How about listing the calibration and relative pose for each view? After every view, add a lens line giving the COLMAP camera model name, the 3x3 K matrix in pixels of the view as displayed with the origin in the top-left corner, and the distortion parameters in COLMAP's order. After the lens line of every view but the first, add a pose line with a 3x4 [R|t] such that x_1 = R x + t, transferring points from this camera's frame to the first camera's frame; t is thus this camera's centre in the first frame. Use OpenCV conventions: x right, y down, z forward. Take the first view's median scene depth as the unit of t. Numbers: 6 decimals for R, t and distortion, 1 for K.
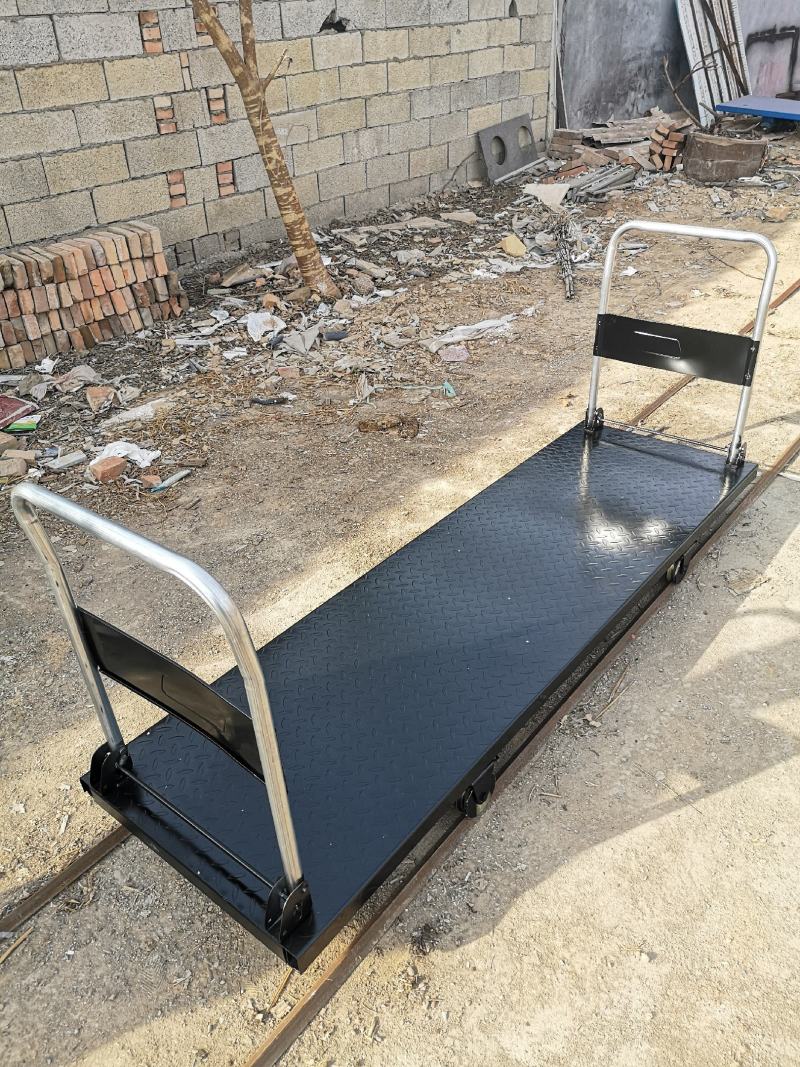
lens RADIAL K [[824.8, 0, 396.7], [0, 824.8, 532.3], [0, 0, 1]] dist [0.084257, -0.108234]
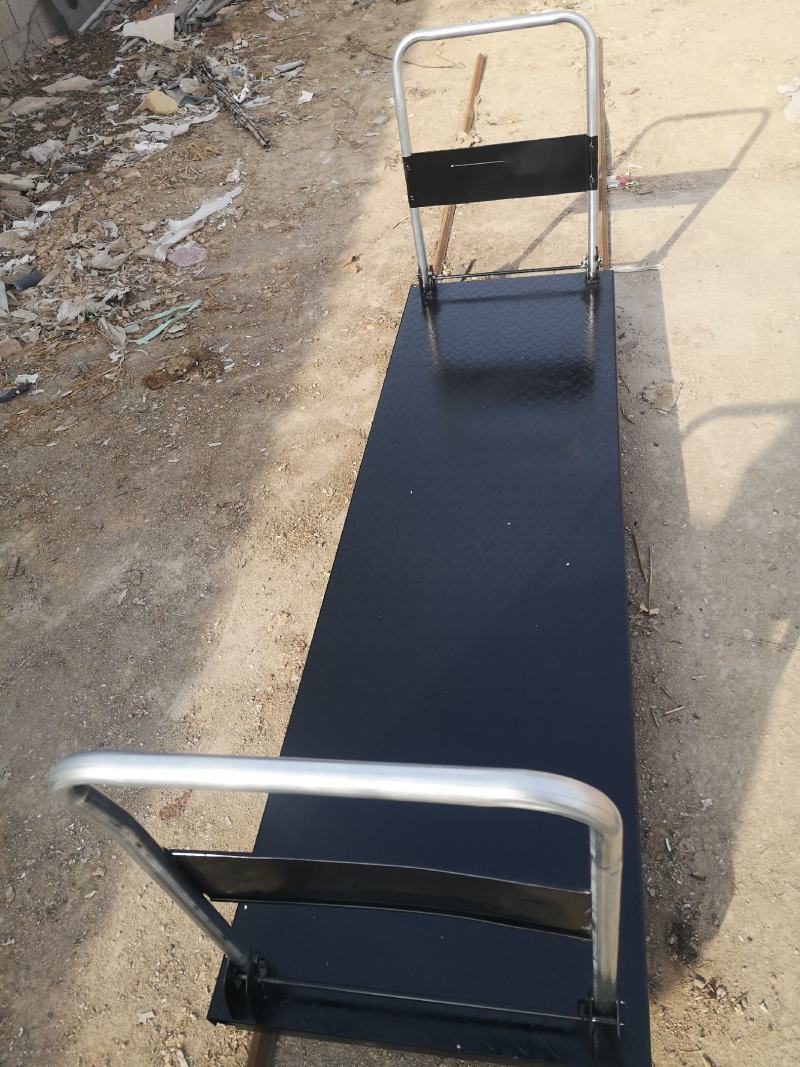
lens RADIAL K [[824.8, 0, 396.7], [0, 824.8, 532.3], [0, 0, 1]] dist [0.084257, -0.108234]
pose [[0.857440, -0.425257, 0.289746, -0.105794], [0.370355, 0.900910, 0.226271, -0.073026], [-0.357258, -0.086705, 0.929972, 0.119386]]
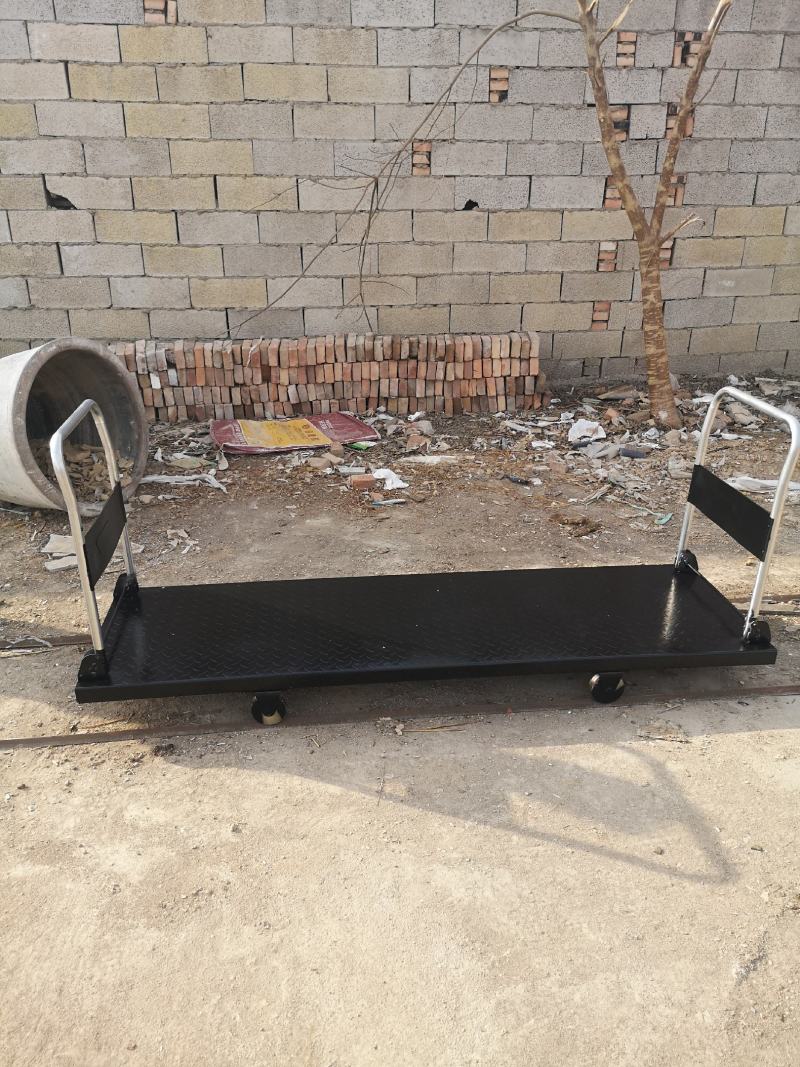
lens RADIAL K [[824.8, 0, 396.7], [0, 824.8, 532.3], [0, 0, 1]] dist [0.084257, -0.108234]
pose [[0.716527, 0.319114, -0.620286, 0.416676], [-0.402496, 0.915402, 0.005995, -0.021757], [0.569724, 0.245367, 0.784353, -0.019565]]
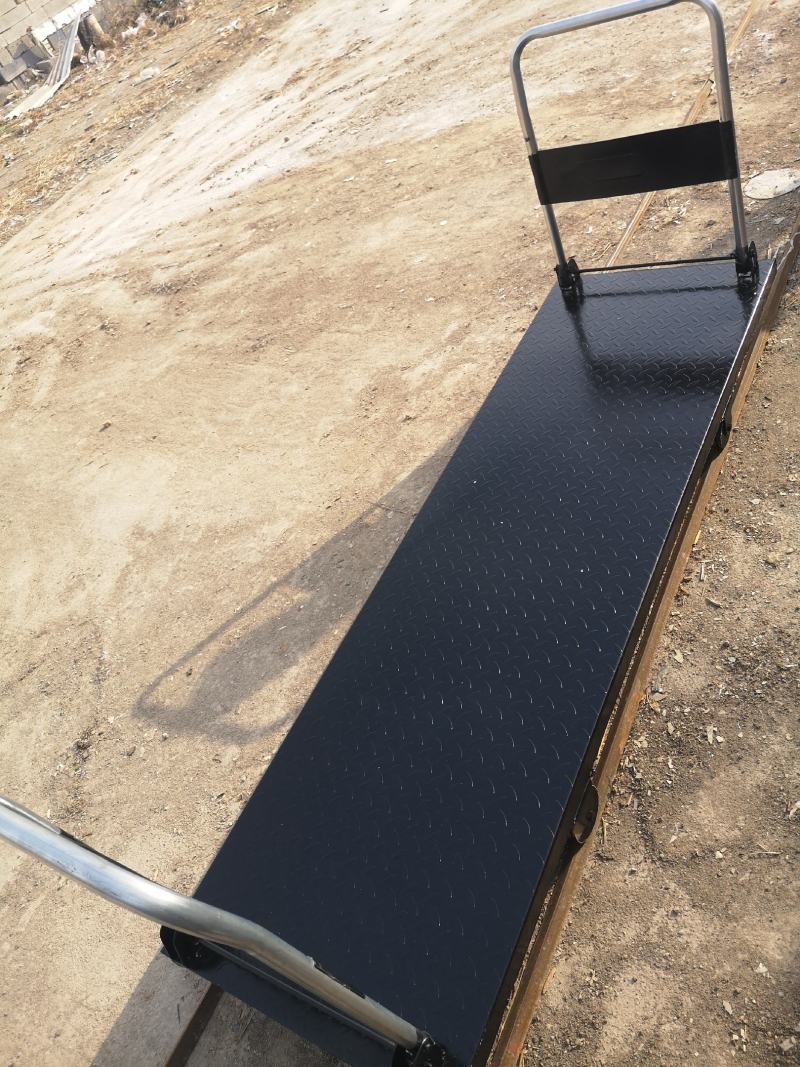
lens RADIAL K [[824.8, 0, 396.7], [0, 824.8, 532.3], [0, 0, 1]] dist [0.084257, -0.108234]
pose [[-0.898707, 0.413492, 0.146113, 0.056046], [0.247908, 0.204172, 0.947024, -0.395953], [0.361755, 0.887321, -0.285999, 0.599589]]
